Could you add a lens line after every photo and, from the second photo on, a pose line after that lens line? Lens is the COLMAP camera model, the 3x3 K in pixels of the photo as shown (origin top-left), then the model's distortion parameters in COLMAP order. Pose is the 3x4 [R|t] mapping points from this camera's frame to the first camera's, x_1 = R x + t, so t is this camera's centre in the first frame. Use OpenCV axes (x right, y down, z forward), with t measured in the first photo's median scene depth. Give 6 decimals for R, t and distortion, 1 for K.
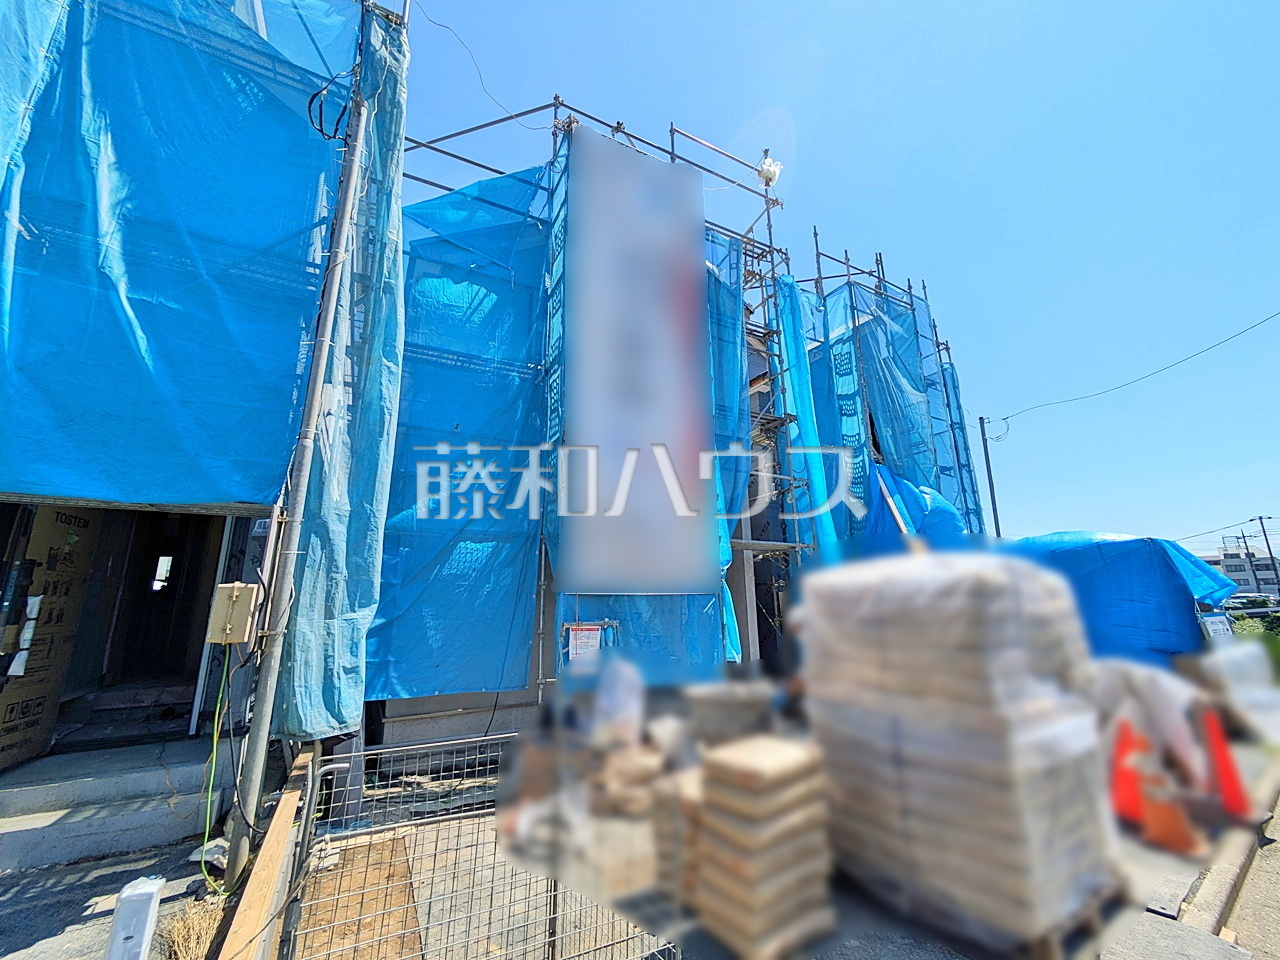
lens RADIAL K [[505.2, 0, 637.6], [0, 505.2, 481.1], [0, 0, 1]] dist [-0.004914, 0.002998]
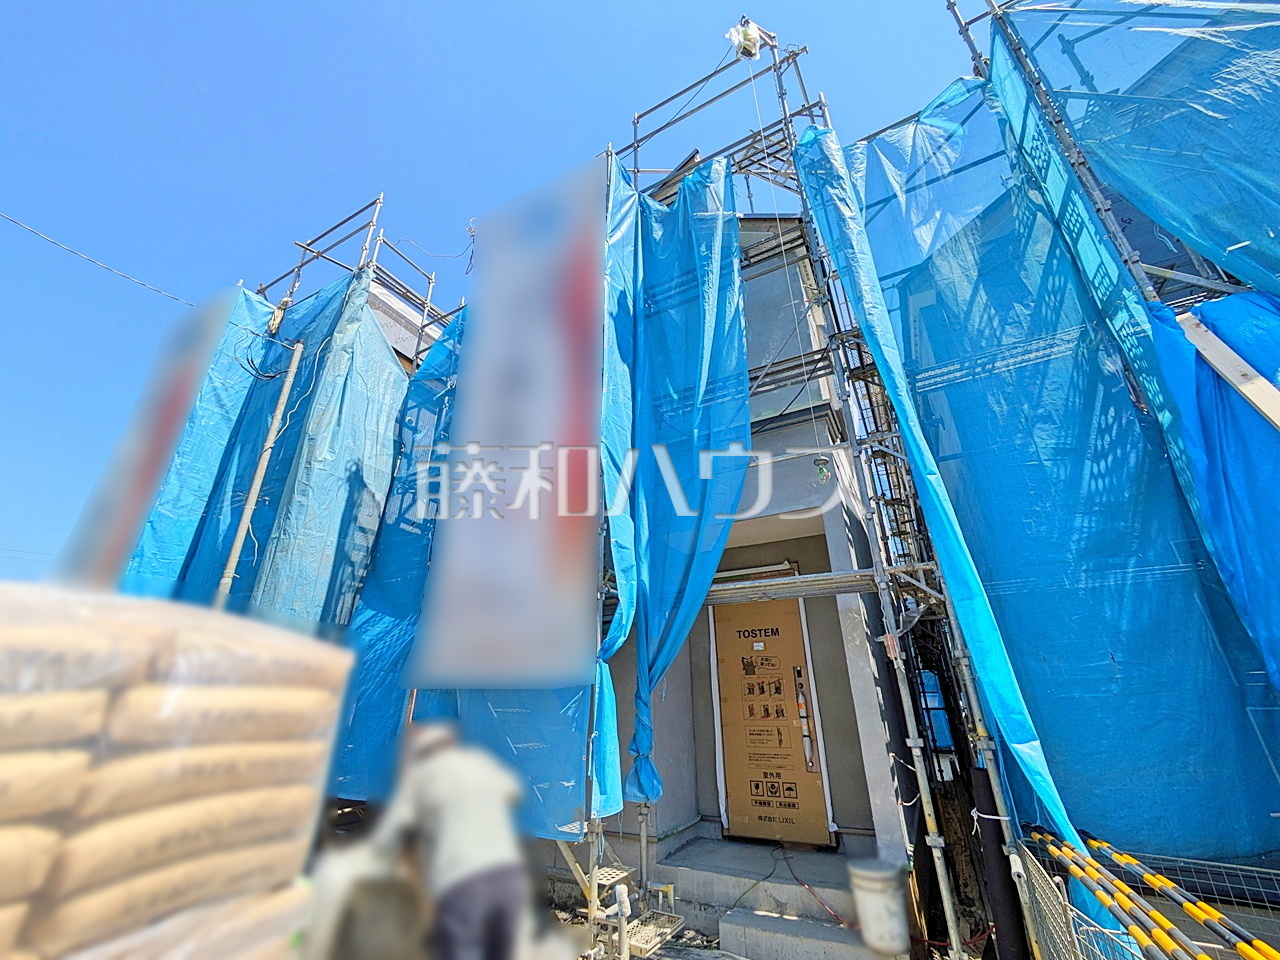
lens RADIAL K [[505.2, 0, 642.4], [0, 505.2, 480.0], [0, 0, 1]] dist [-0.004914, 0.002998]
pose [[0.560710, -0.325829, -0.761210, 0.595486], [0.191995, 0.945428, -0.263258, 0.132038], [0.805446, 0.001463, 0.592668, 0.552785]]
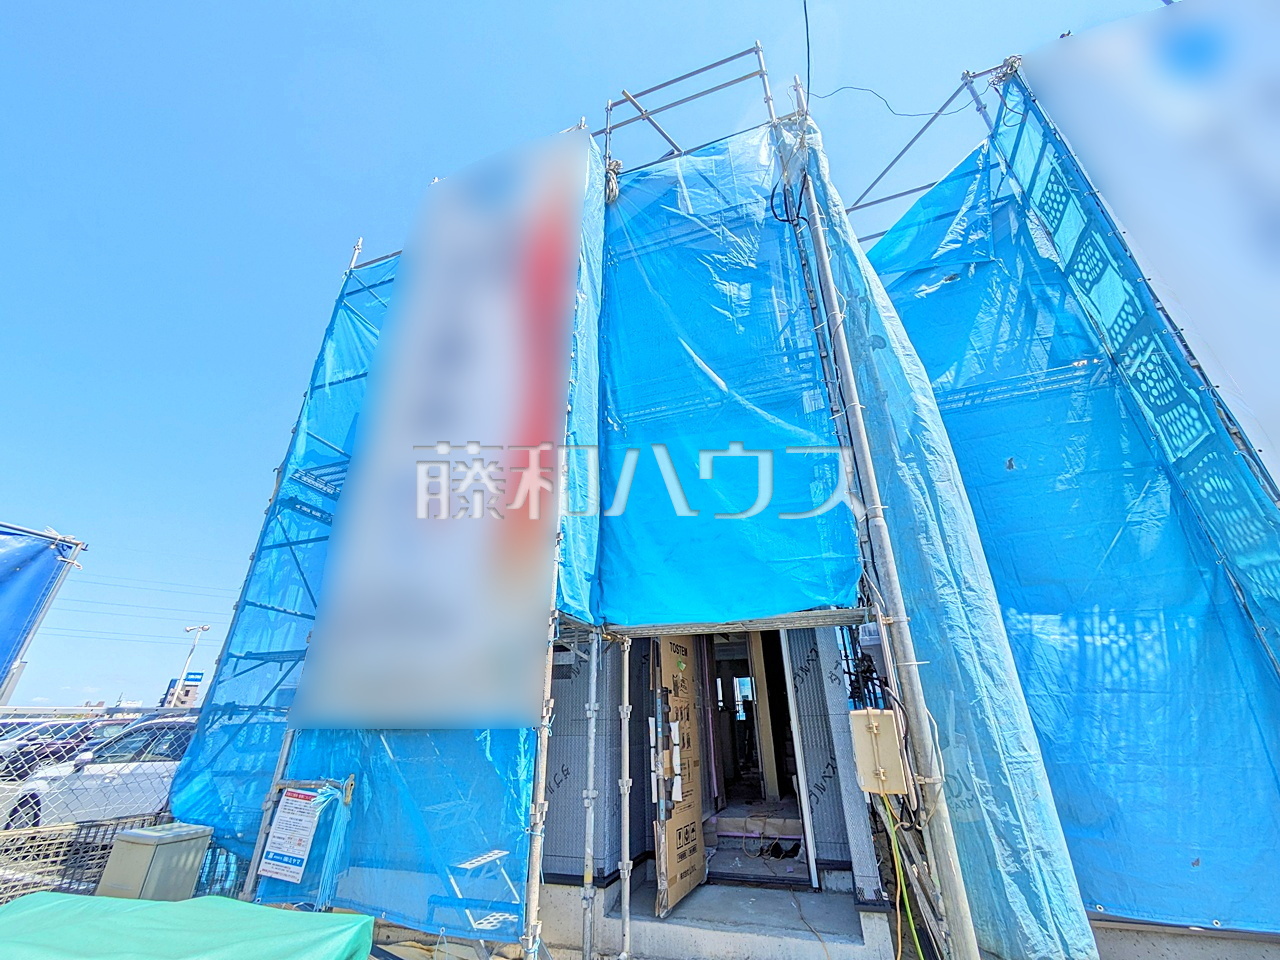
lens RADIAL K [[505.2, 0, 640.6], [0, 505.2, 482.8], [0, 0, 1]] dist [-0.004914, 0.002998]
pose [[0.667785, -0.314232, -0.674776, -0.165622], [0.174535, 0.947353, -0.268440, 0.006899], [0.723603, 0.061489, 0.687472, 0.075449]]
